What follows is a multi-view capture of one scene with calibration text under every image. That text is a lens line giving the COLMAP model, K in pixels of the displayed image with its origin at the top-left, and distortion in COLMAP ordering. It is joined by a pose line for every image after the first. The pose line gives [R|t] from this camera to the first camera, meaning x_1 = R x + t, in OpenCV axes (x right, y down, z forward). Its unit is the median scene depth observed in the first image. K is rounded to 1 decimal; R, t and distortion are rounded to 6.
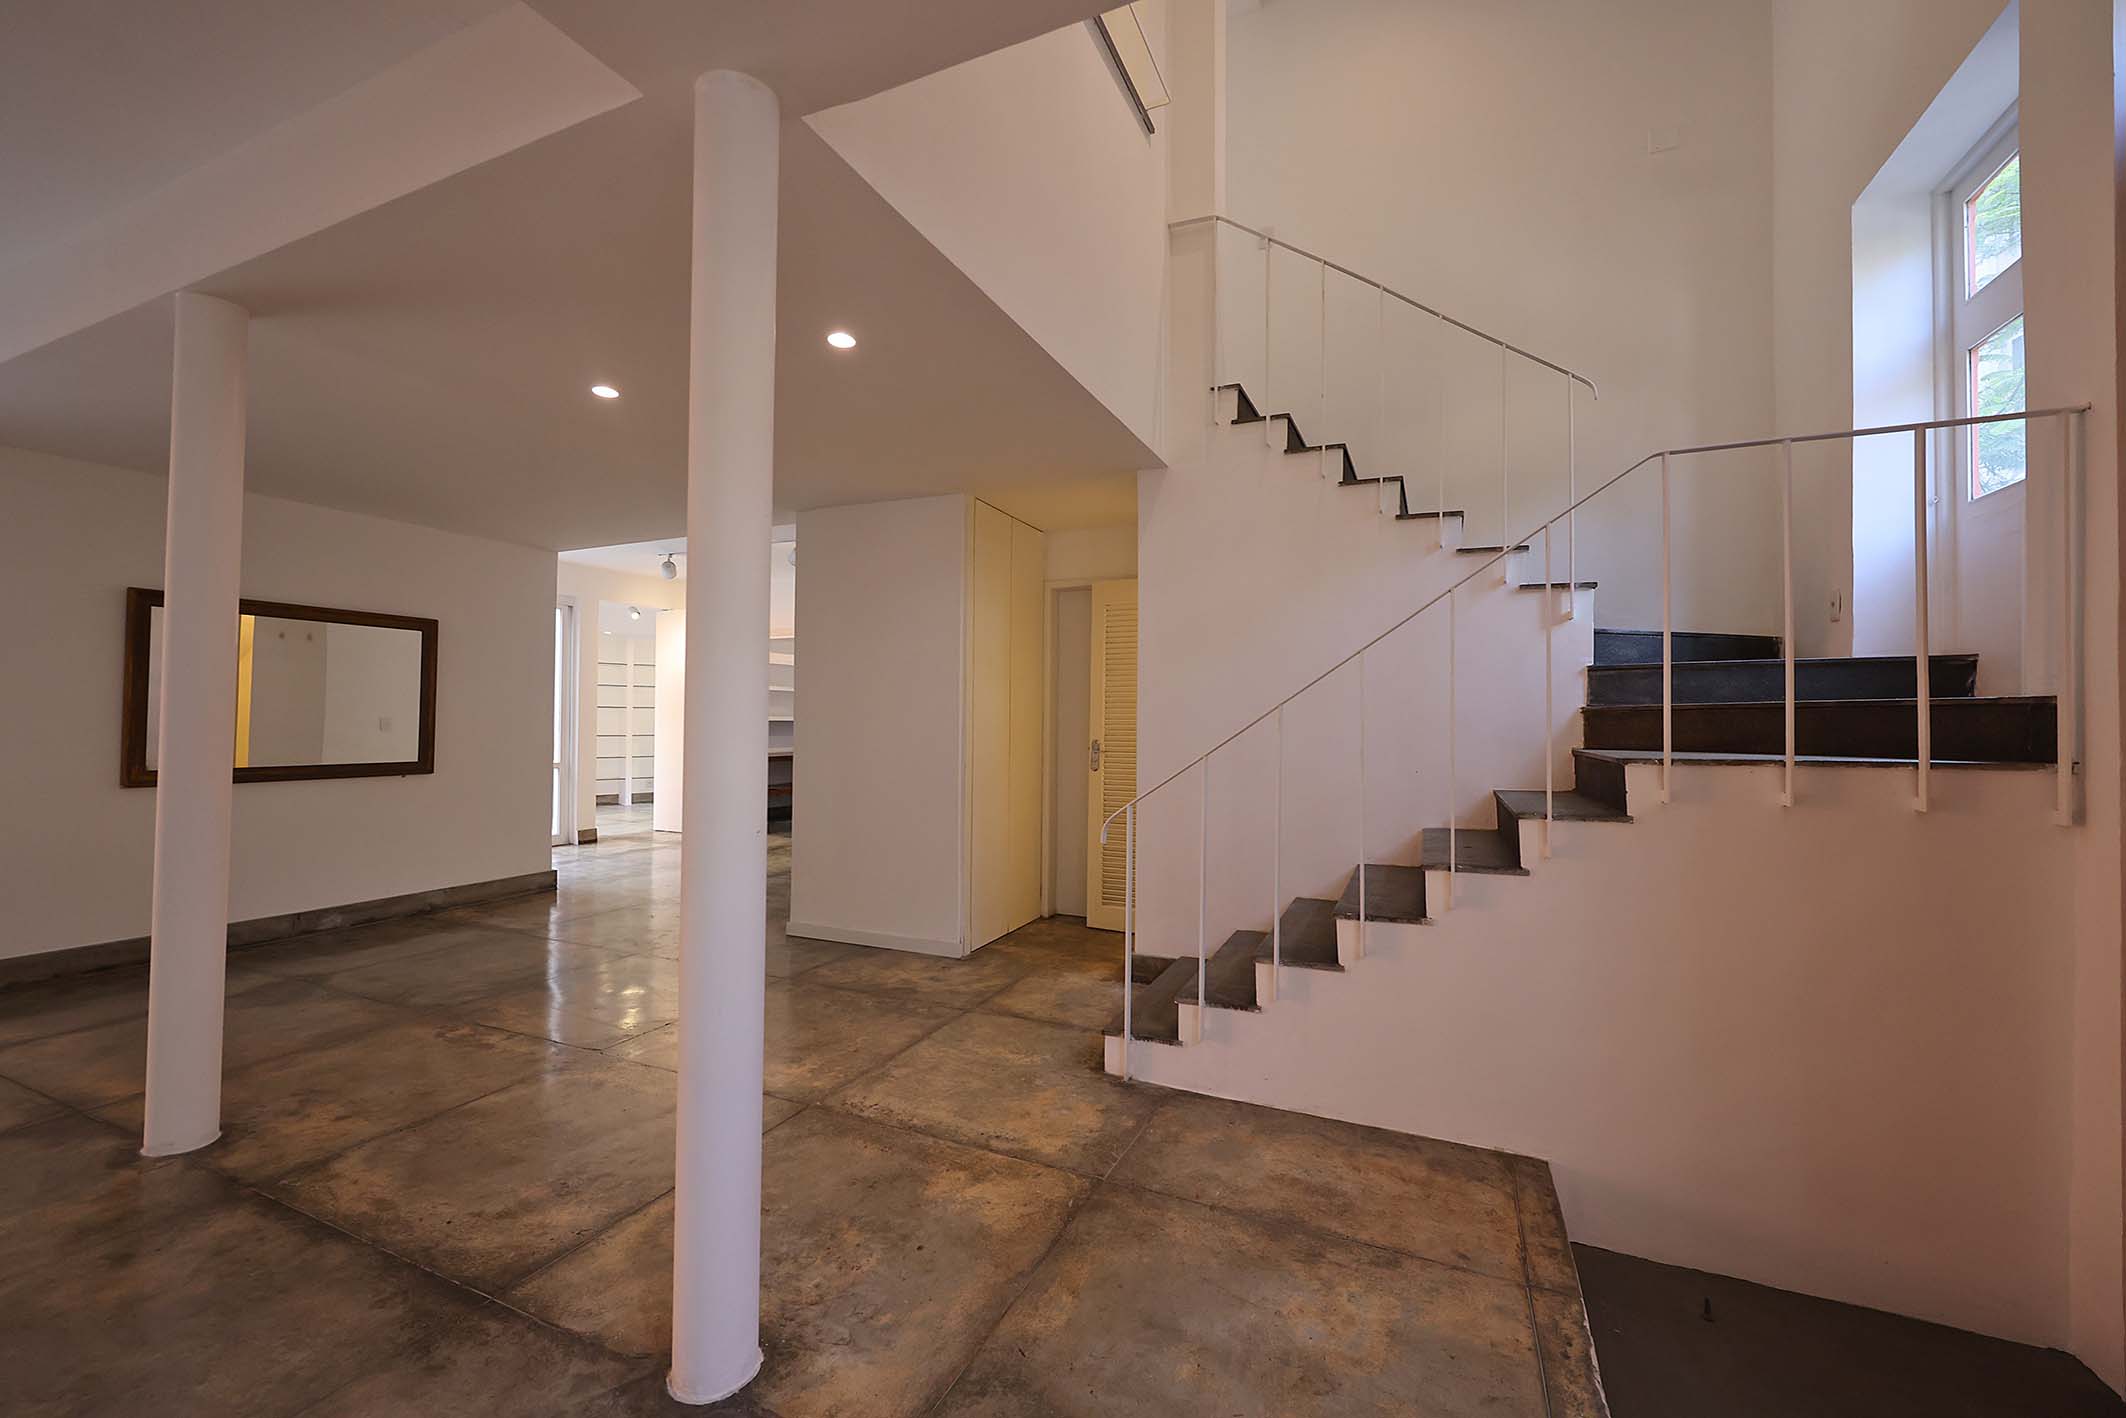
lens RADIAL K [[851.5, 0, 1052.2], [0, 851.5, 709.1], [0, 0, 1]] dist [-0.000015, -0.000842]
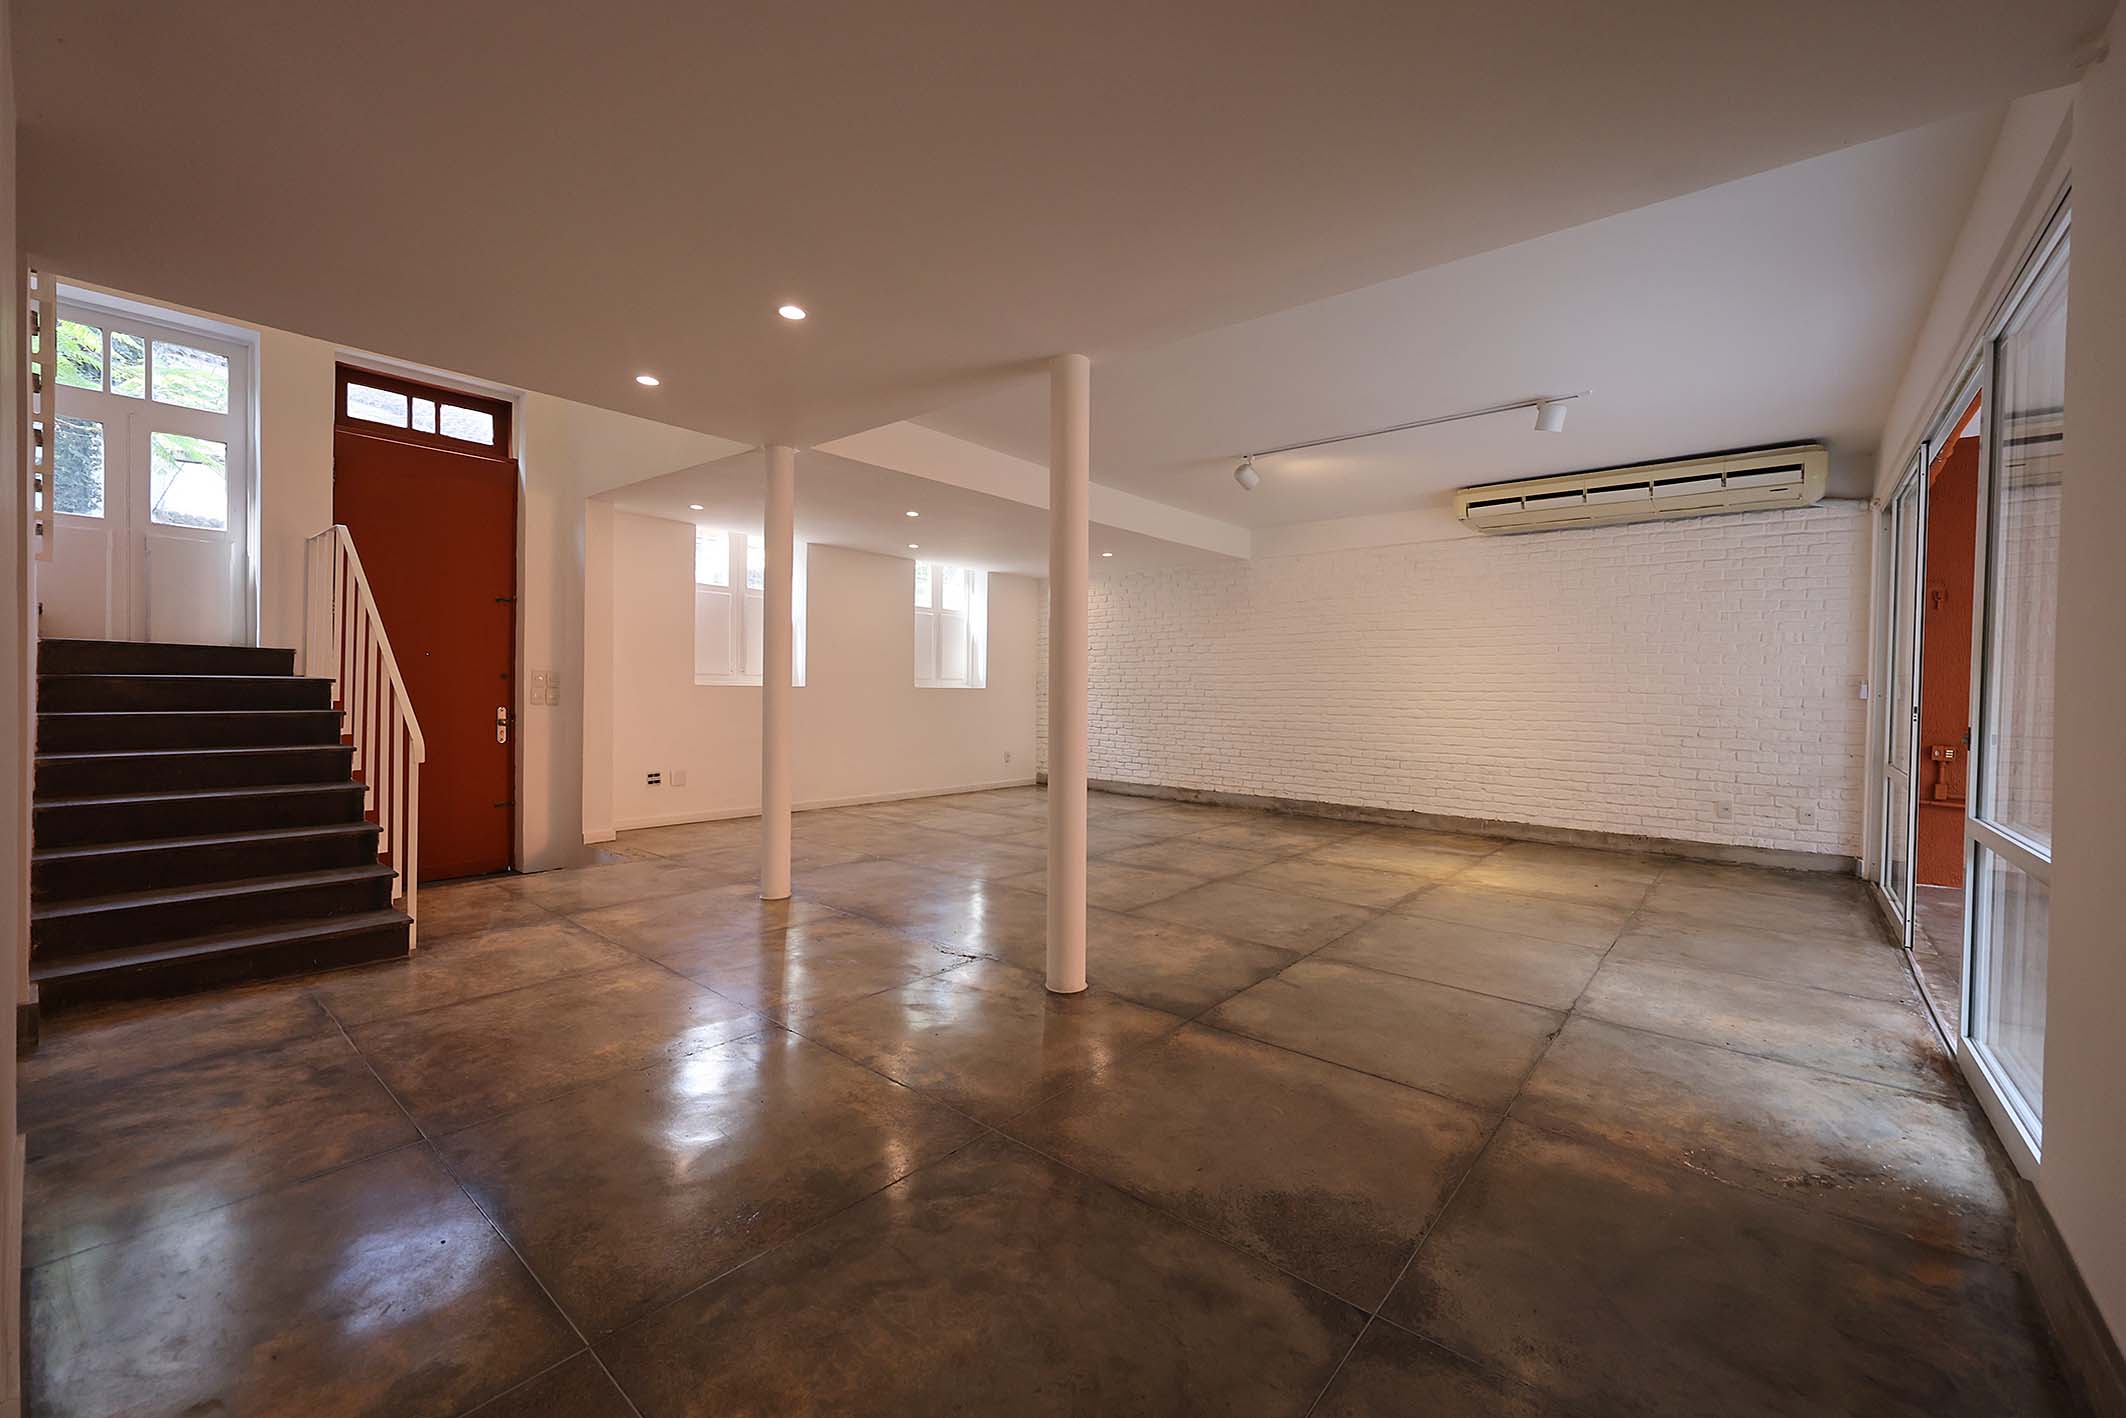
lens RADIAL K [[851.5, 0, 1056.6], [0, 851.5, 703.3], [0, 0, 1]] dist [-0.000015, -0.000842]
pose [[-0.963109, -0.028608, 0.267586, -1.106830], [-0.028375, 0.999586, 0.004738, 0.041560], [-0.267611, -0.003029, -0.963522, 1.887873]]
